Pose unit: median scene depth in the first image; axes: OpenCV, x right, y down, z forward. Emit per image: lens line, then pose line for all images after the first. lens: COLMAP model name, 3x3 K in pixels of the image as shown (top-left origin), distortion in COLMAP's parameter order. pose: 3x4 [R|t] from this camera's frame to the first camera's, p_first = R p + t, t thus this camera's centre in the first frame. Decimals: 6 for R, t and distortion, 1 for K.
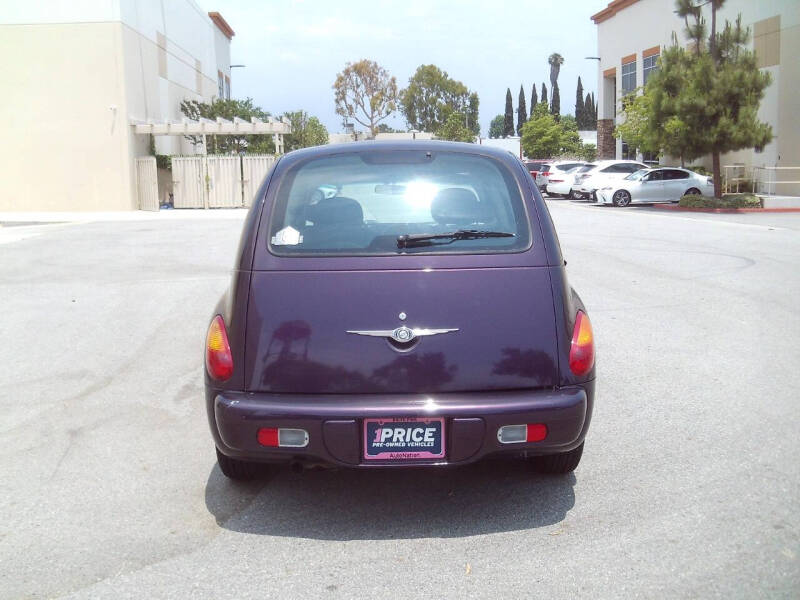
lens RADIAL K [[817.3, 0, 427.1], [0, 817.3, 298.4], [0, 0, 1]] dist [-0.098966, 0.009304]
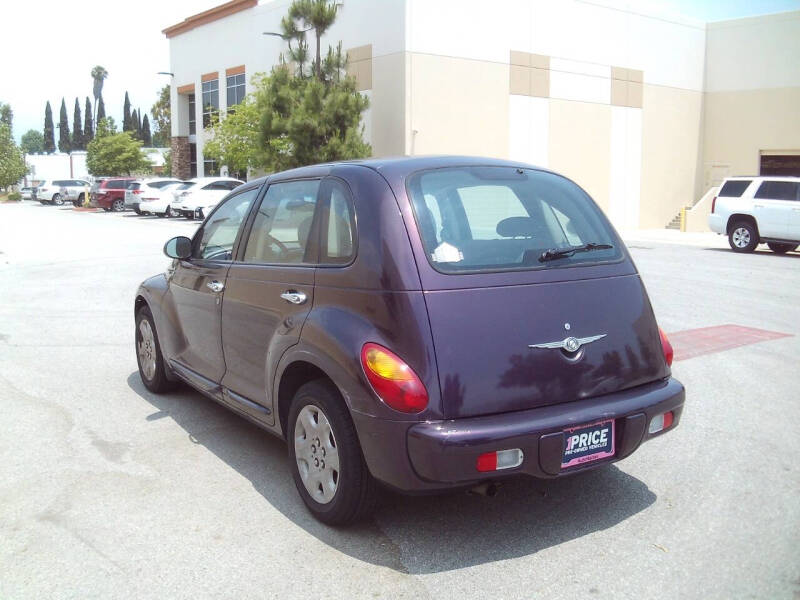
lens RADIAL K [[820.2, 0, 400.5], [0, 820.2, 319.8], [0, 0, 1]] dist [-0.127113, 0.007748]
pose [[0.856601, -0.069528, 0.511274, -0.119539], [0.067399, 0.997467, 0.022722, -0.004063], [-0.511558, 0.014996, 0.859118, 0.035117]]
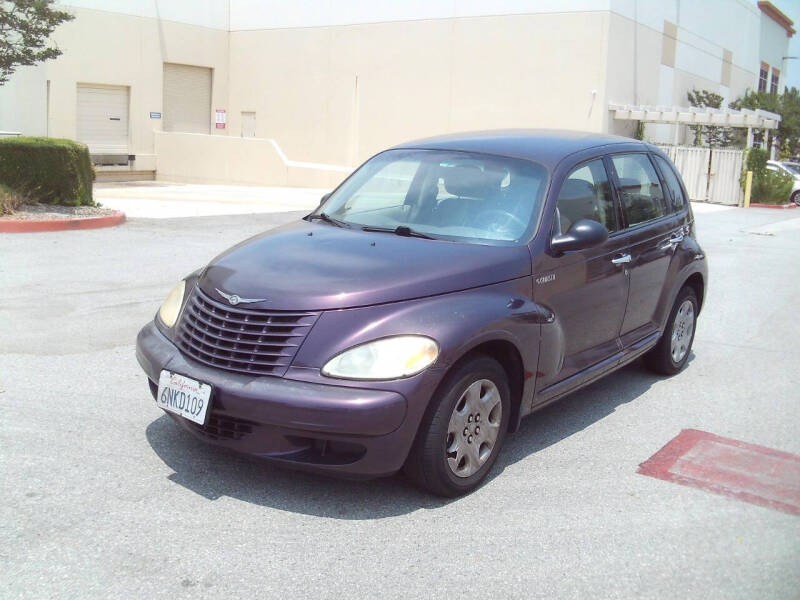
lens RADIAL K [[817.3, 0, 427.1], [0, 817.3, 298.4], [0, 0, 1]] dist [-0.098966, 0.009304]
pose [[0.761944, 0.171967, -0.624394, 0.243408], [-0.165648, 0.983782, 0.068808, -0.017537], [0.626100, 0.051001, 0.778073, 0.093259]]
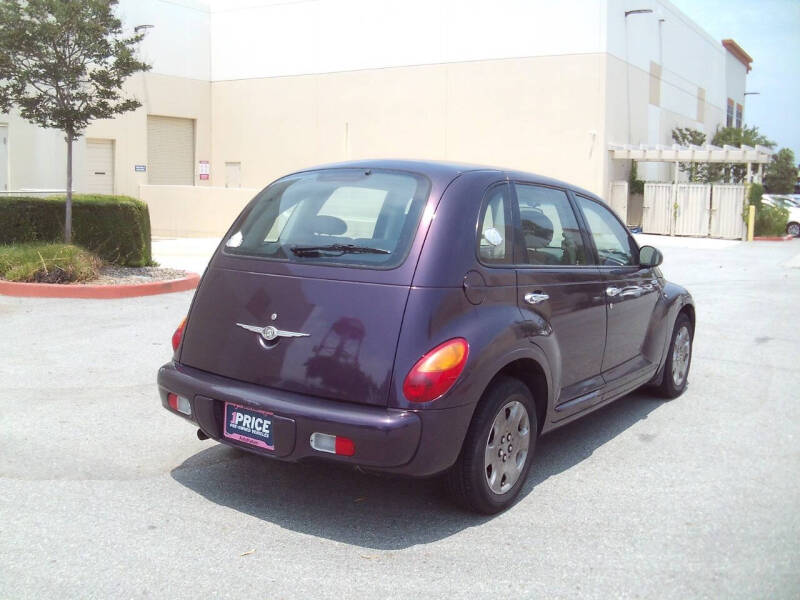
lens RADIAL K [[817.3, 0, 427.1], [0, 817.3, 298.4], [0, 0, 1]] dist [-0.098966, 0.009304]
pose [[0.806019, 0.107721, -0.582004, 0.124939], [-0.127030, 0.991869, 0.007656, -0.006059], [0.578097, 0.067761, 0.813150, 0.036167]]
